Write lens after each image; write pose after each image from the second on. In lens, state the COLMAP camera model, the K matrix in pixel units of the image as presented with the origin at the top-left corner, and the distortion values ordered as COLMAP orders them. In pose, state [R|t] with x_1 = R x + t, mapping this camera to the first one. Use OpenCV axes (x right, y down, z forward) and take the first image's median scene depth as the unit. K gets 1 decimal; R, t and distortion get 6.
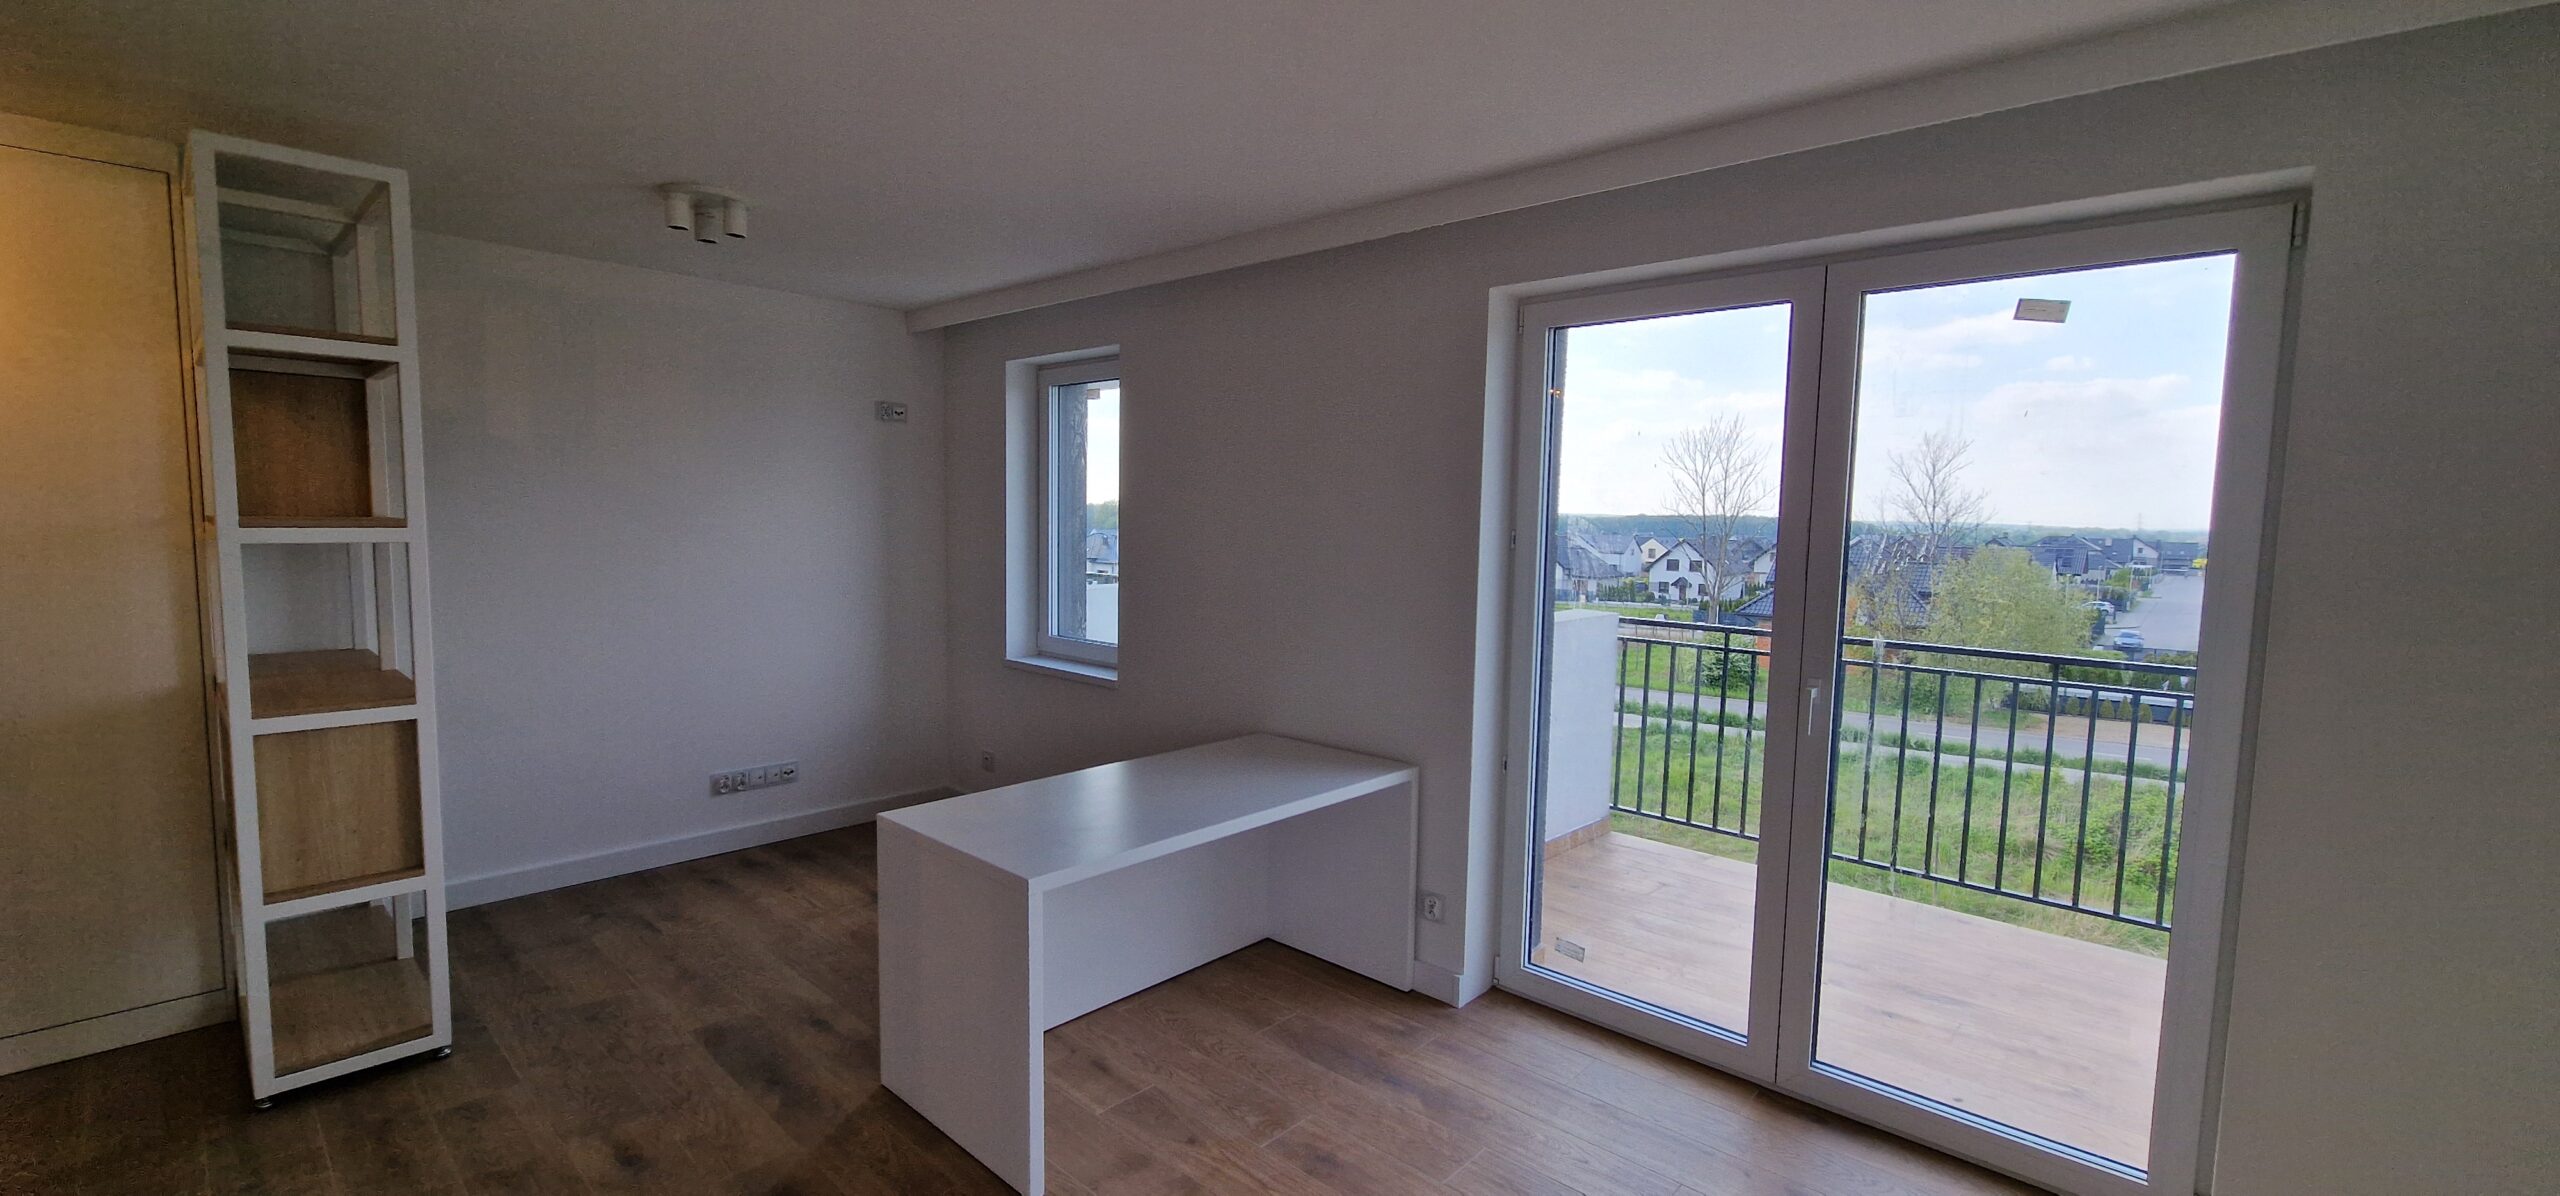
lens RADIAL K [[1049.6, 0, 1279.5], [0, 1049.6, 597.1], [0, 0, 1]] dist [0.006113, -0.006426]
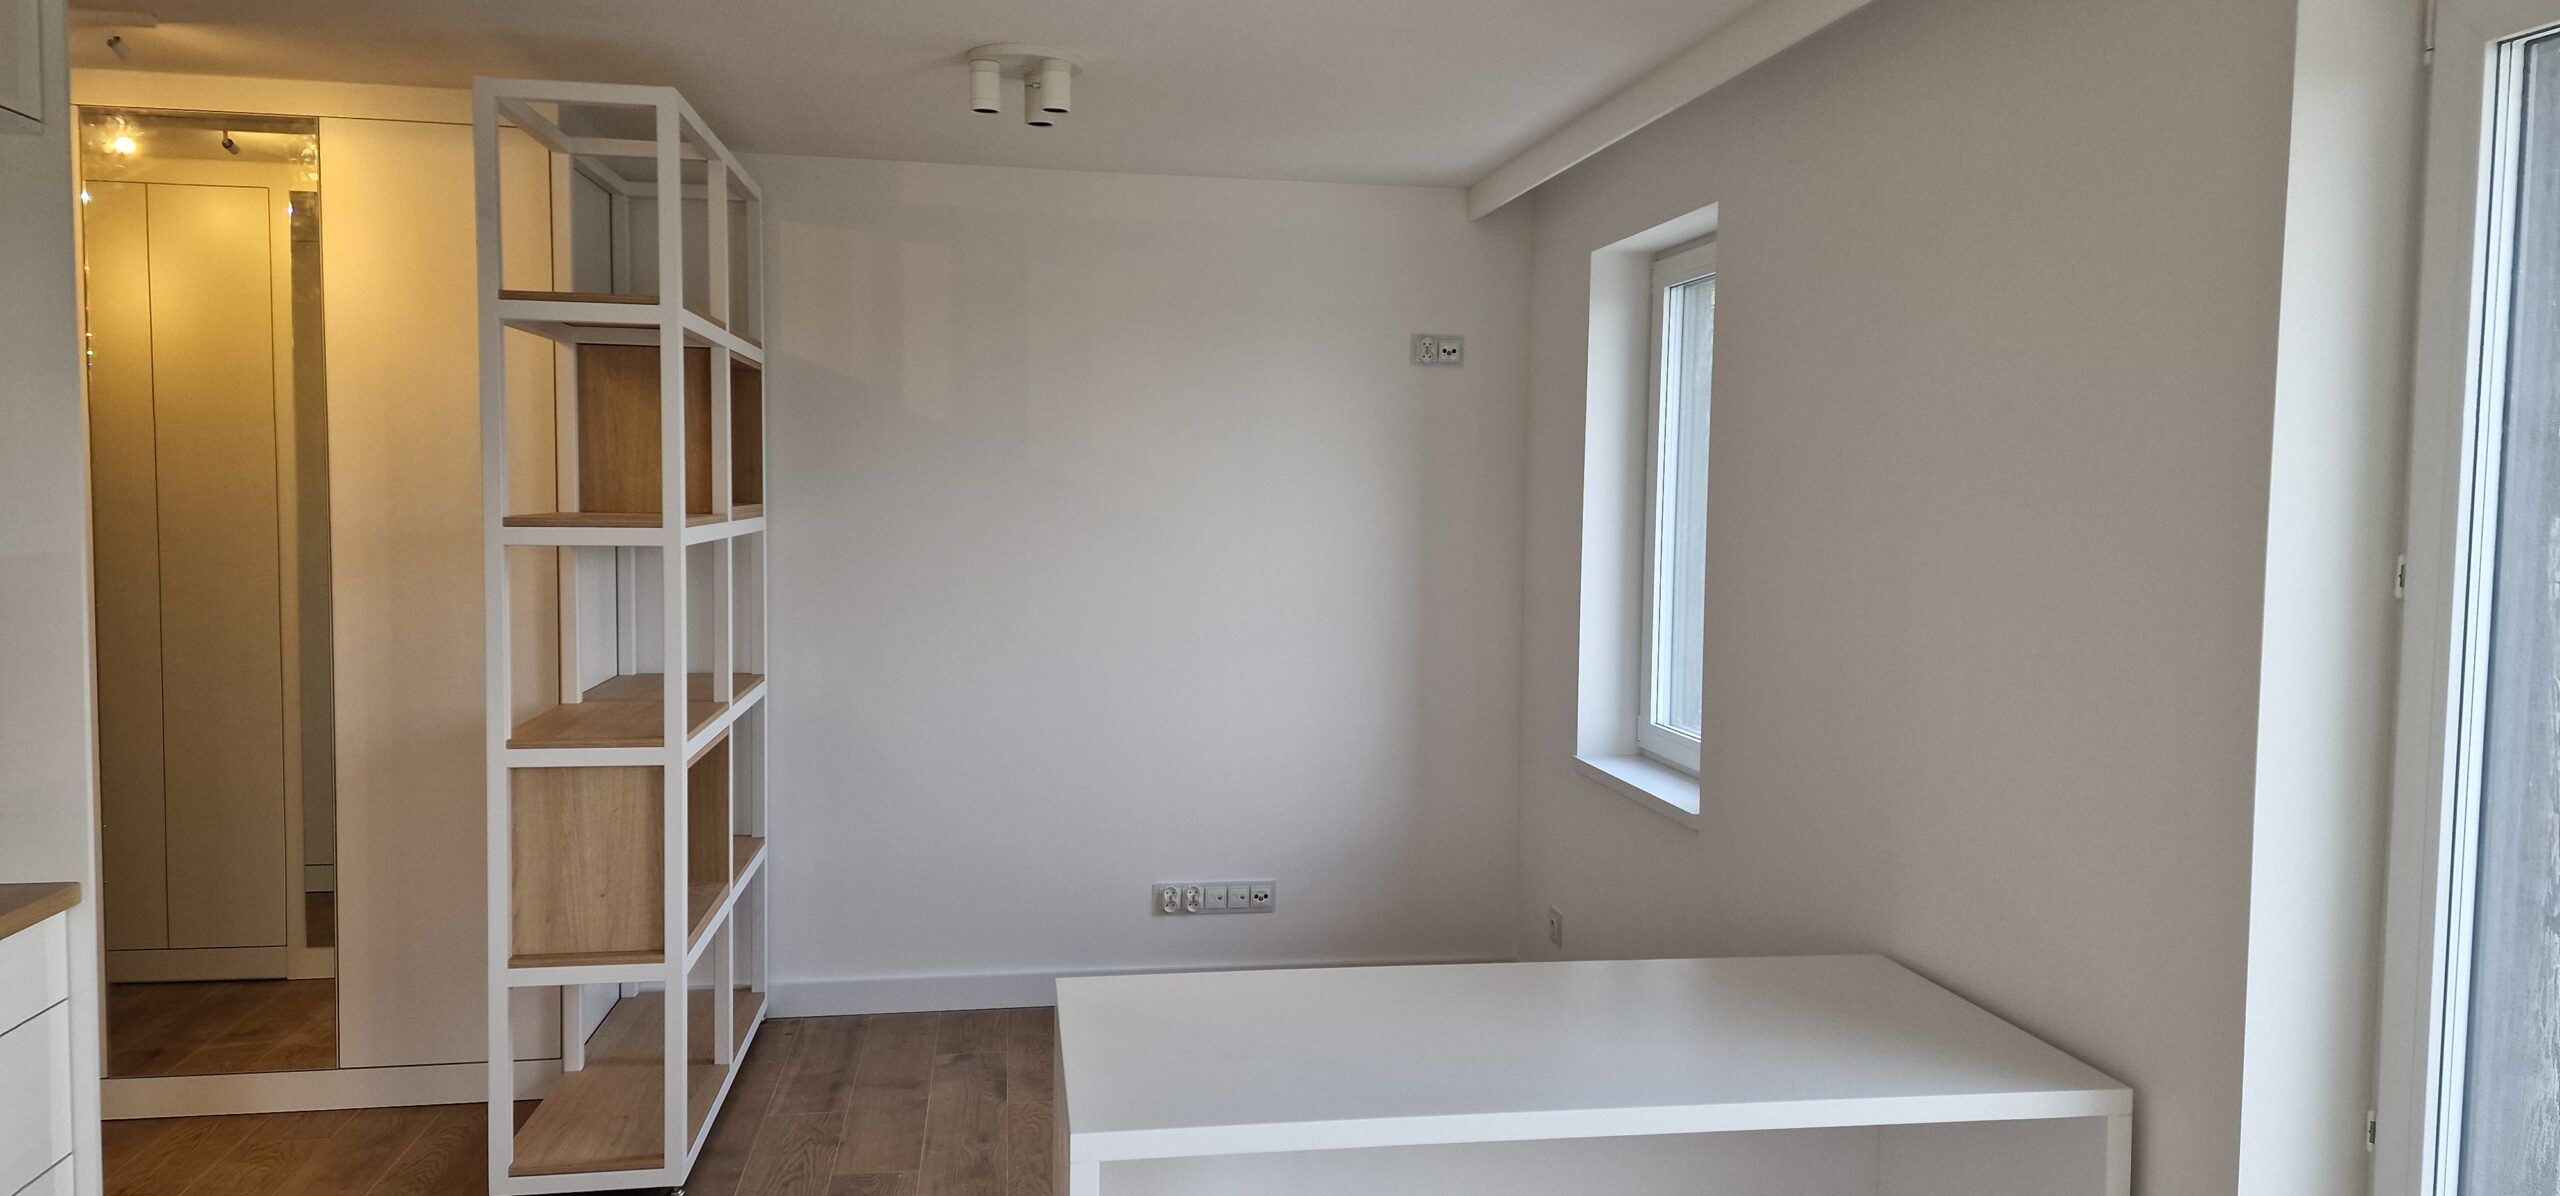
lens RADIAL K [[1708.6, 0, 1279.0], [0, 1708.6, 581.2], [0, 0, 1]] dist [0.040361, -0.002389]
pose [[0.790979, 0.027492, -0.611226, 0.286840], [-0.049502, 0.998591, -0.019144, -0.018350], [0.609838, 0.045399, 0.791225, 0.201115]]
